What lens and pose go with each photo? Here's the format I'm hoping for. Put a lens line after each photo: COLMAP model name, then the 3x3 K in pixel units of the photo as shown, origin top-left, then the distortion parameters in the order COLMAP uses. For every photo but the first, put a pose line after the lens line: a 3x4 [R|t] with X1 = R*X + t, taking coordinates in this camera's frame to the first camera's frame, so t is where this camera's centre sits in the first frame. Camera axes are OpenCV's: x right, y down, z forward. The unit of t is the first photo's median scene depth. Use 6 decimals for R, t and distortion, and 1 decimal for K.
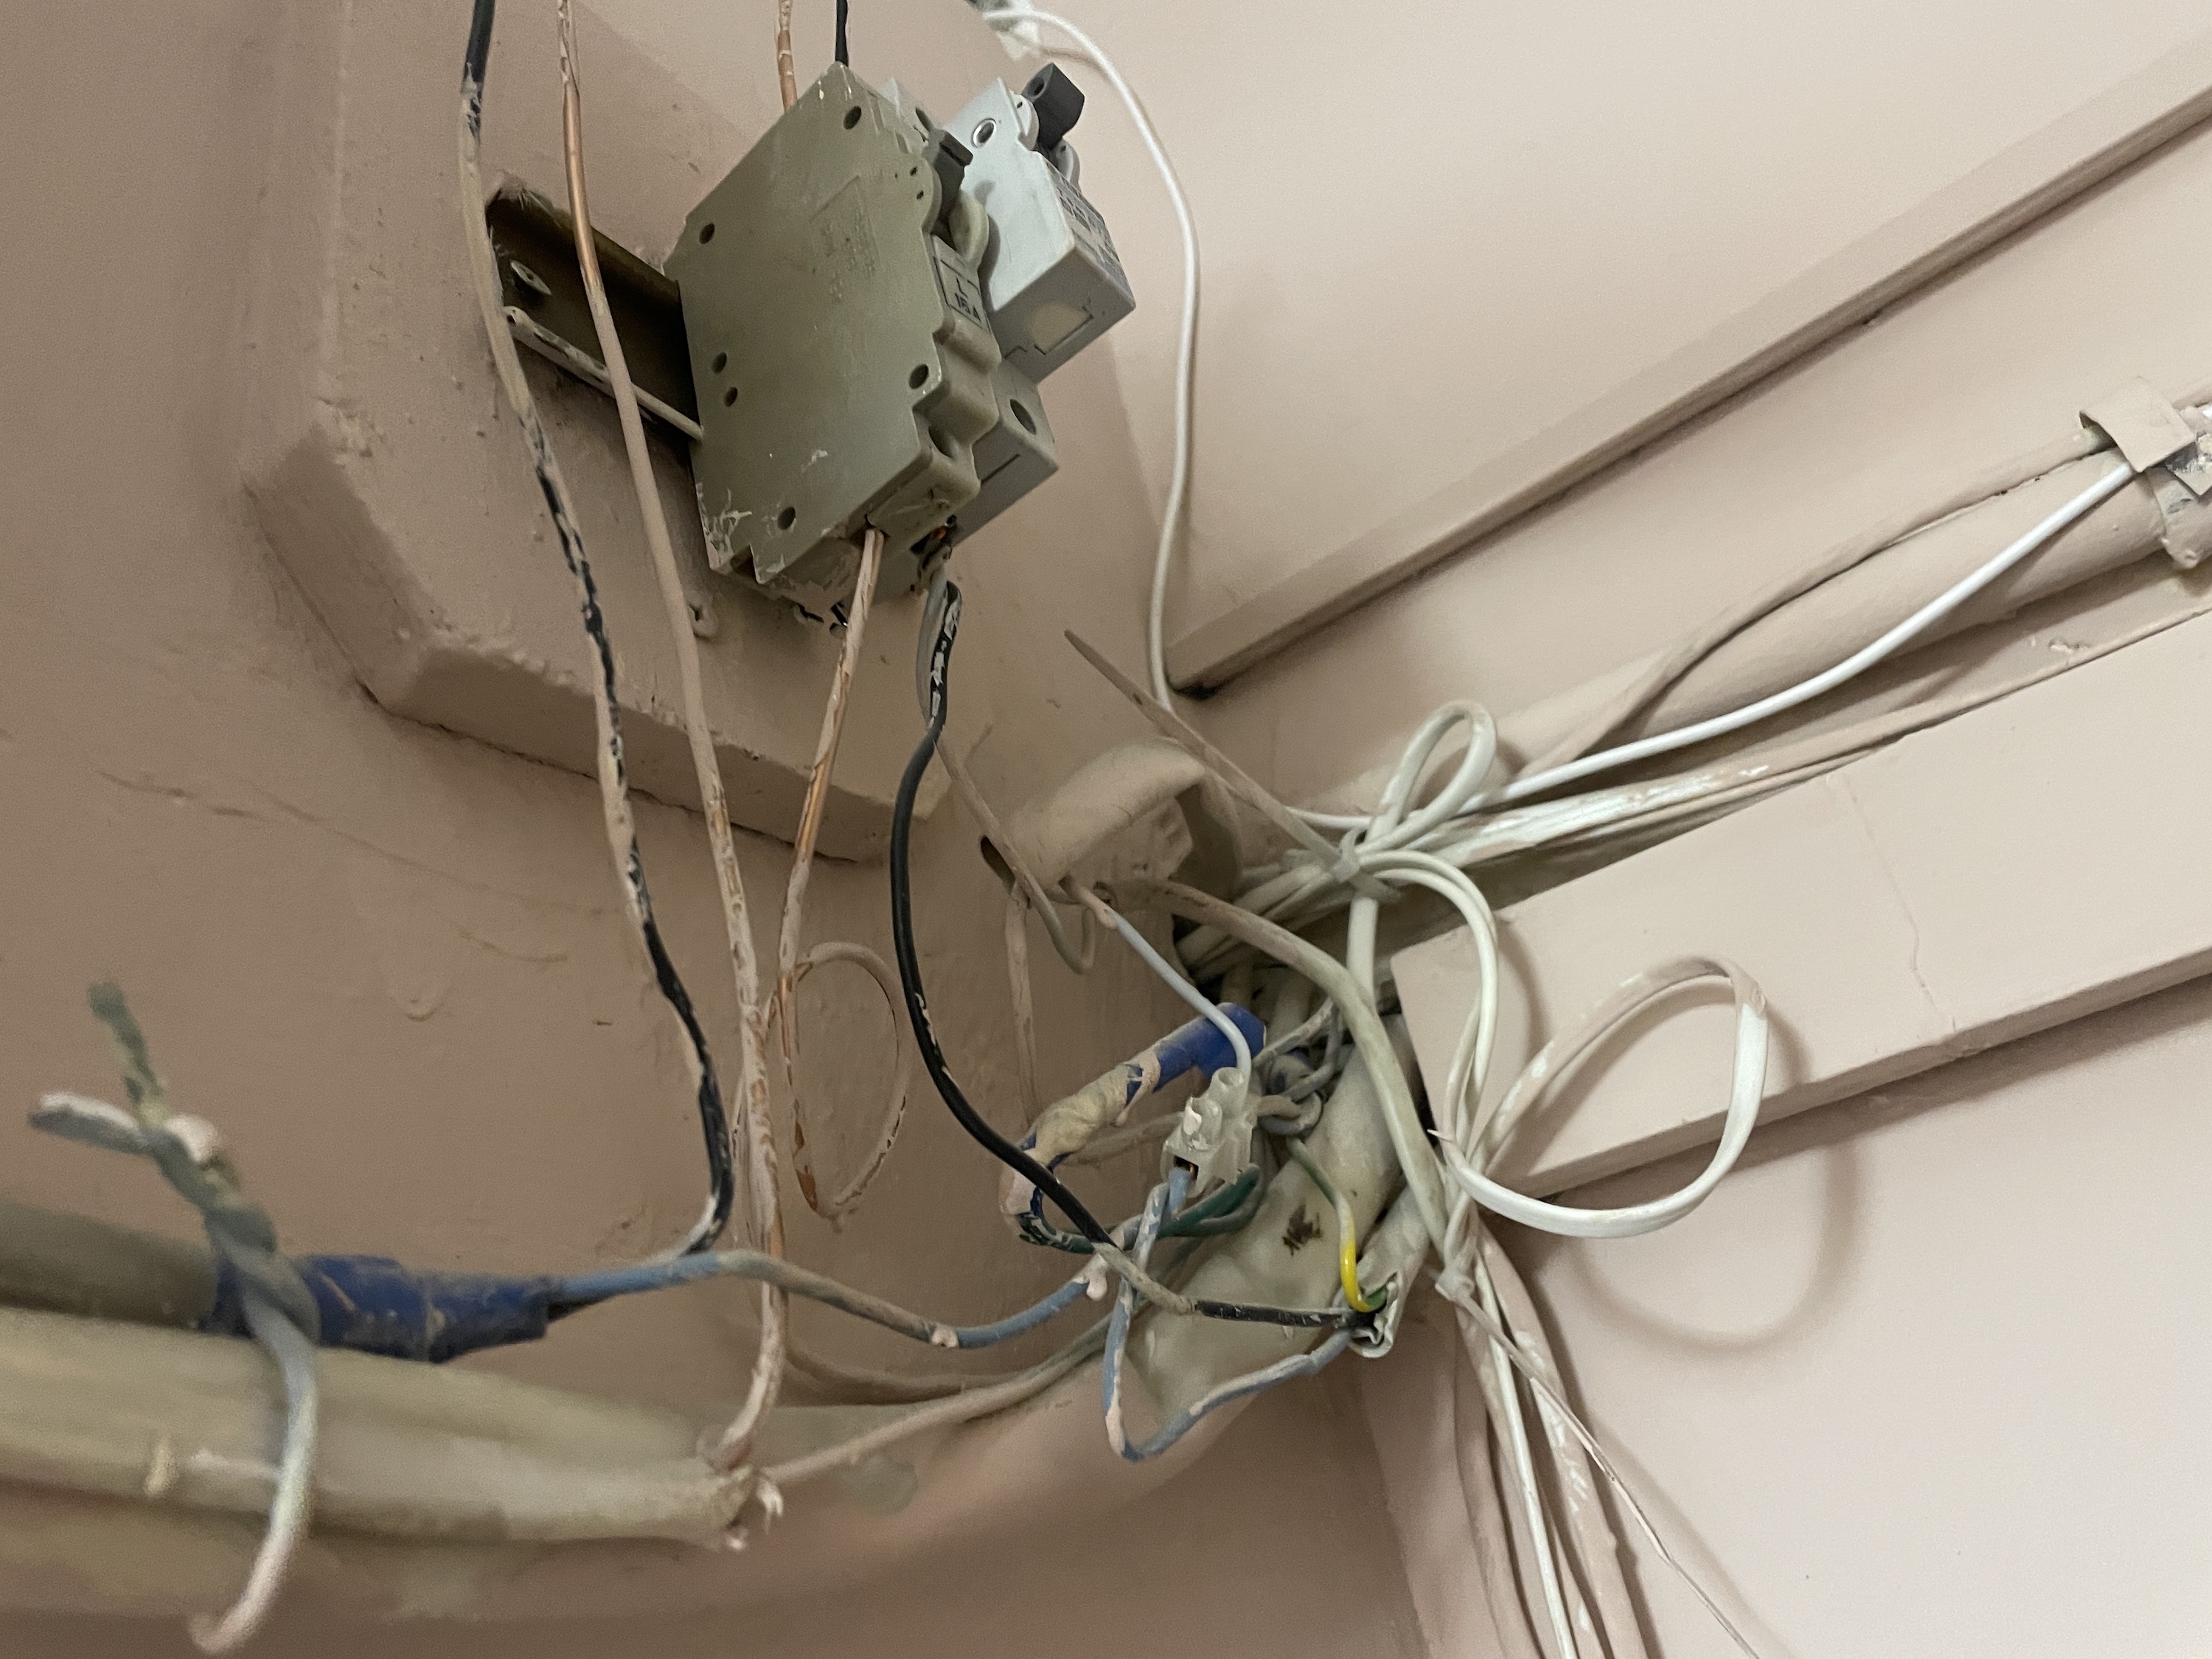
lens RADIAL K [[1697.6, 0, 1113.0], [0, 1697.6, 839.3], [0, 0, 1]] dist [0.042921, -0.018682]
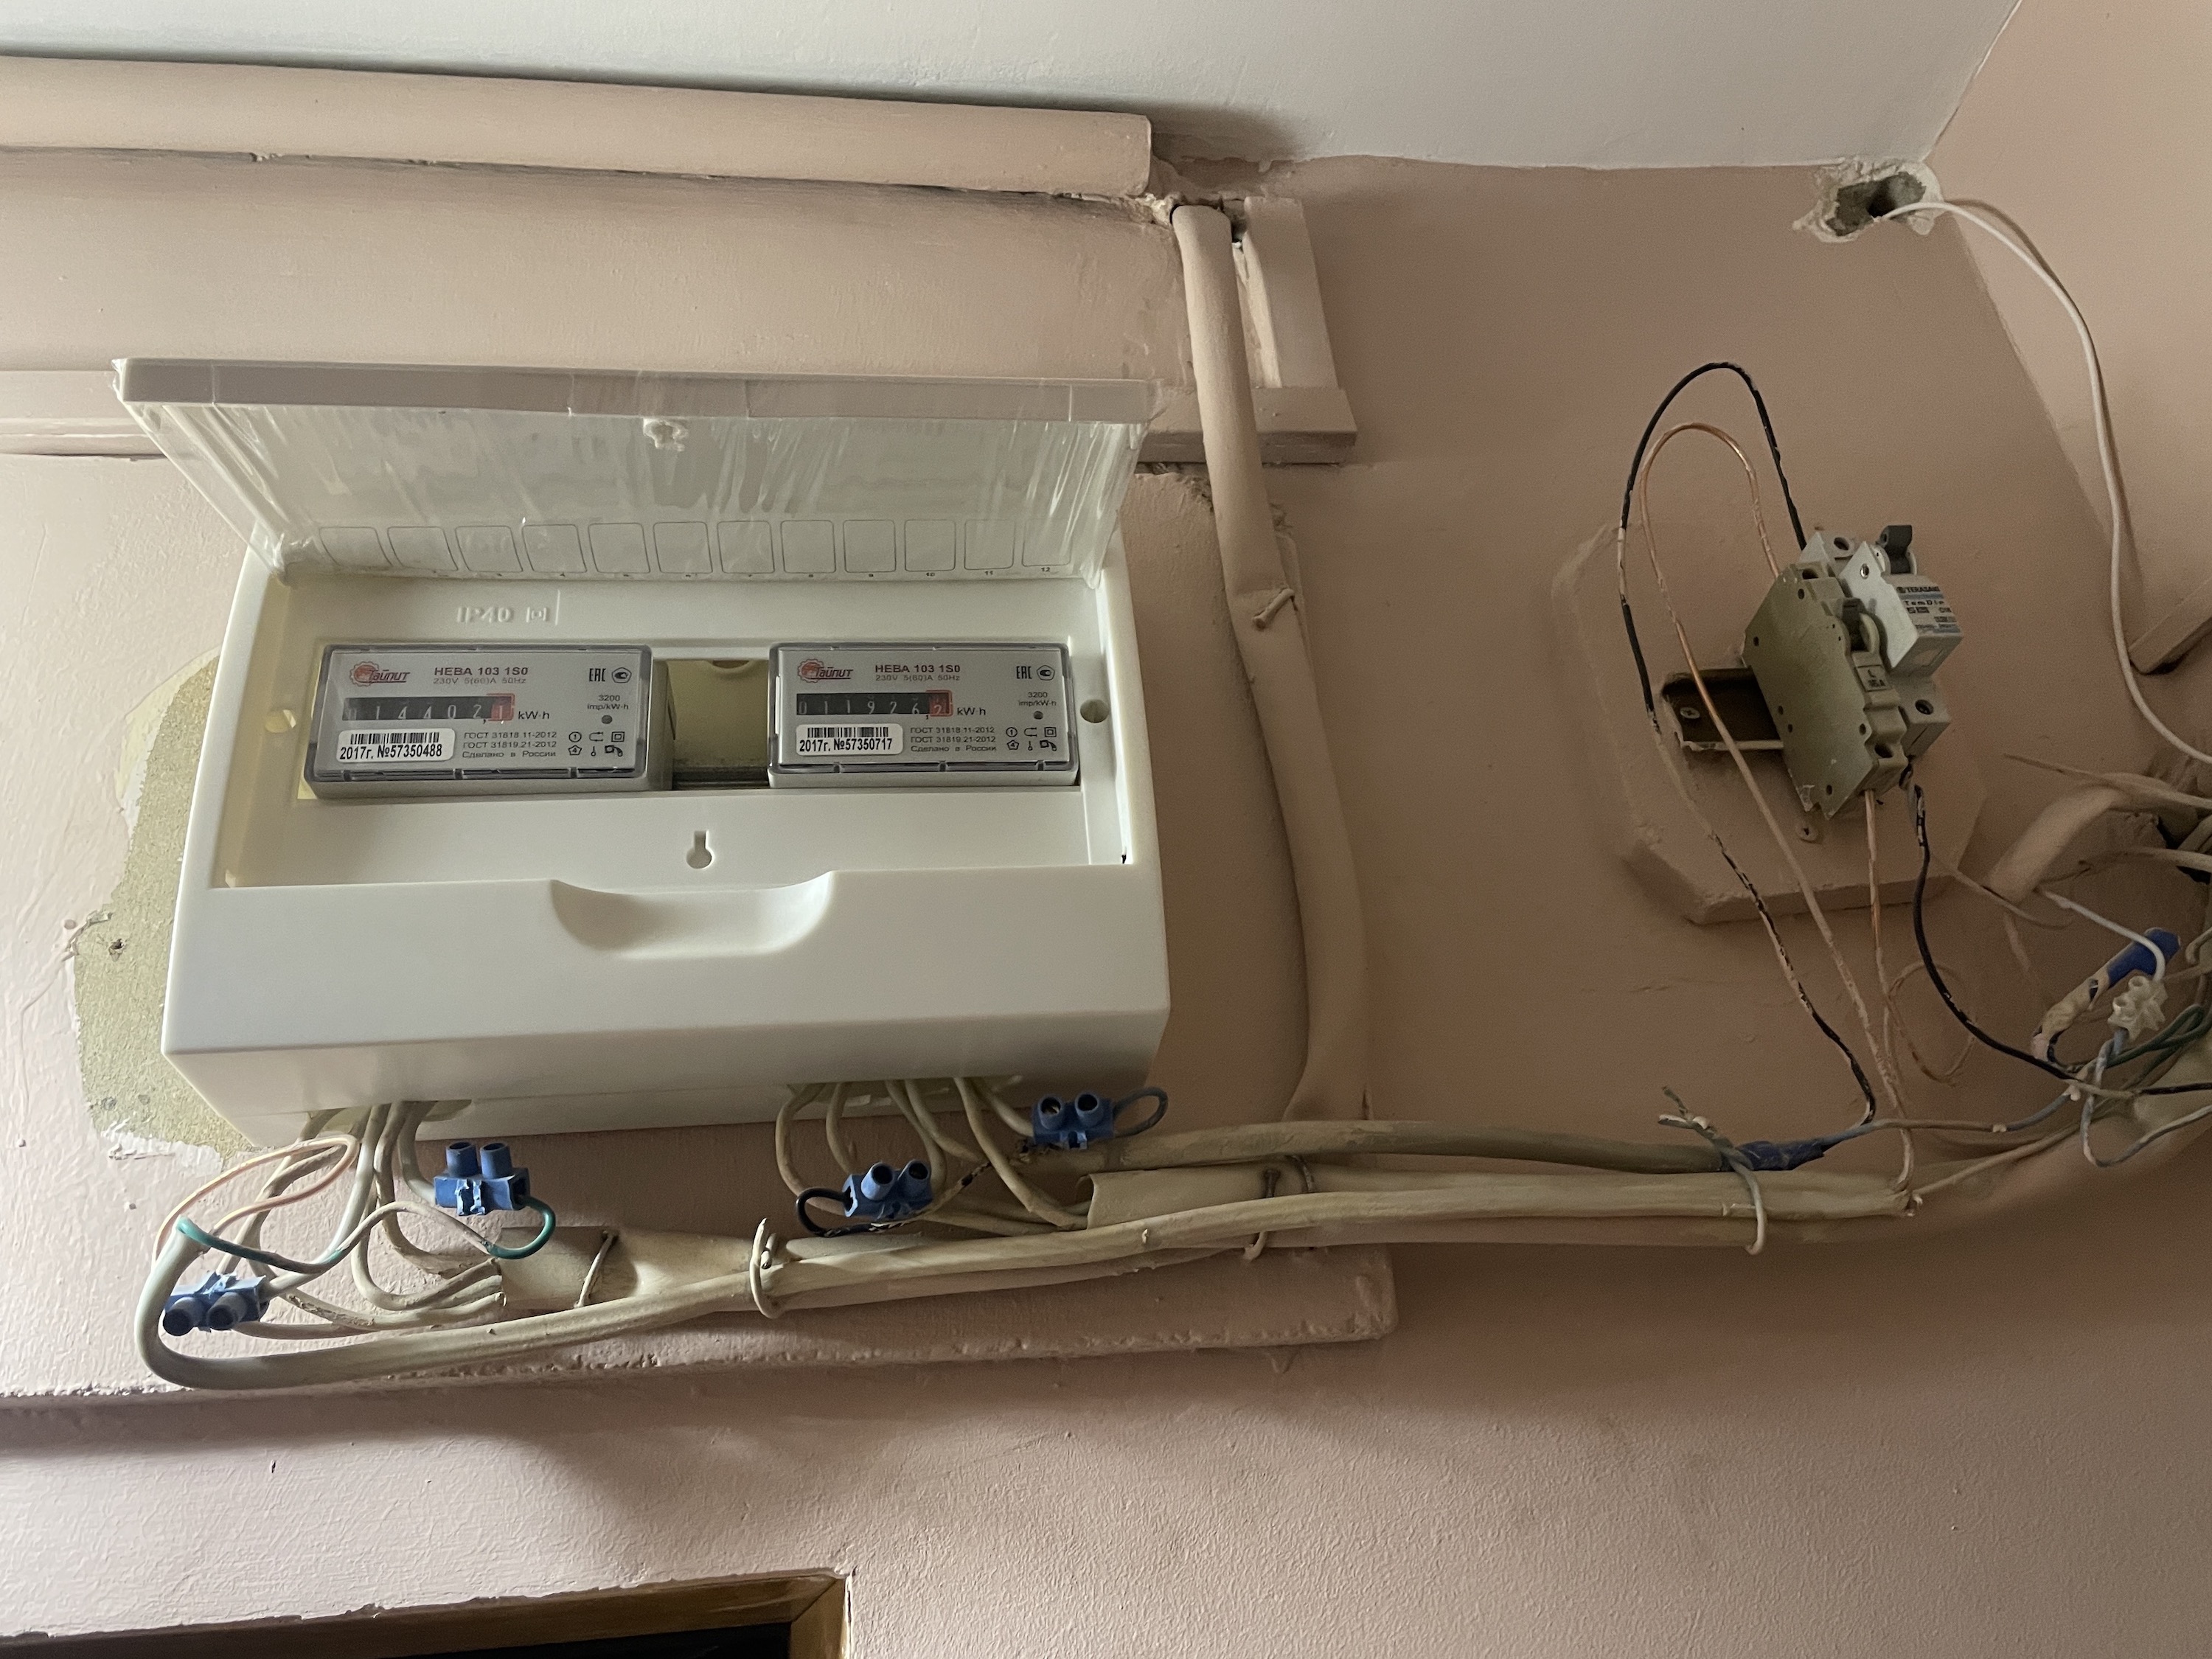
lens RADIAL K [[1697.6, 0, 1111.1], [0, 1697.6, 825.1], [0, 0, 1]] dist [0.042921, -0.018682]
pose [[0.690355, -0.242763, -0.681525, 0.796509], [0.346852, 0.937760, 0.017311, -0.595222], [0.634905, -0.248340, 0.731590, -1.490403]]
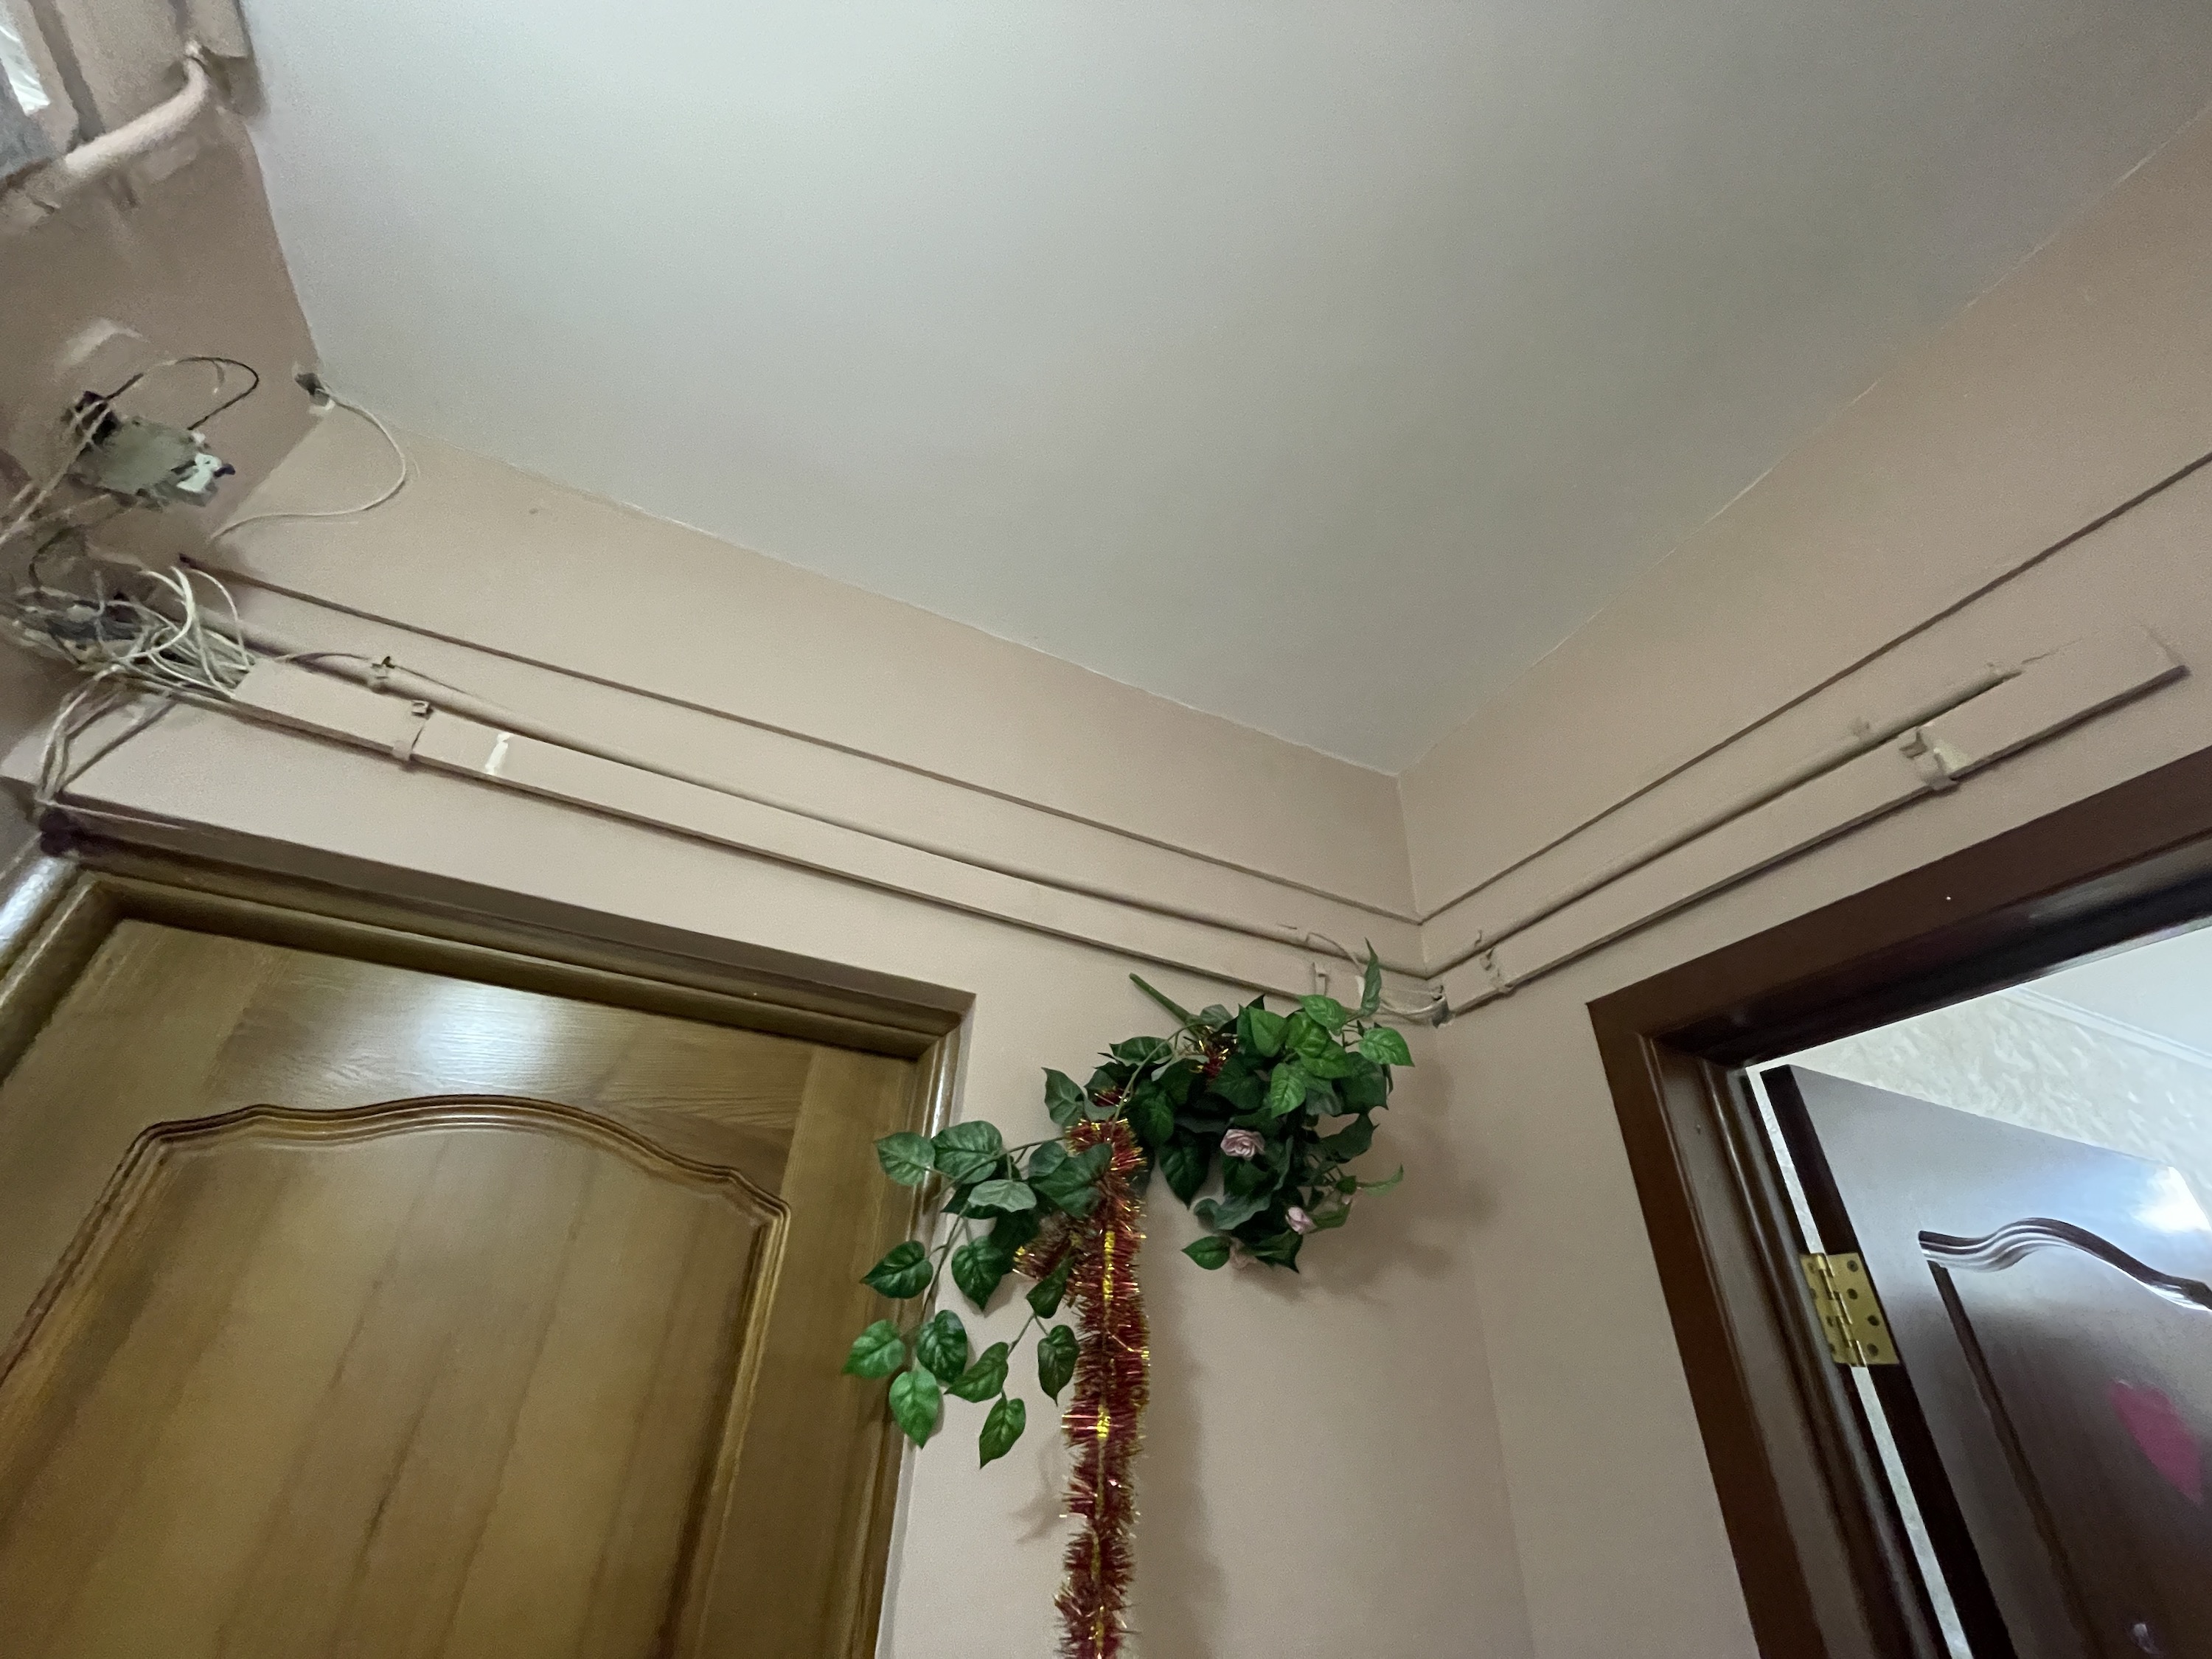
lens RADIAL K [[893.0, 0, 1110.3], [0, 893.0, 825.4], [0, 0, 1]] dist [-0.000286, -0.000059]
pose [[0.422530, 0.632576, 0.649088, 0.029236], [-0.561051, 0.745000, -0.360828, -0.170398], [-0.711822, -0.211711, 0.669692, -4.014456]]
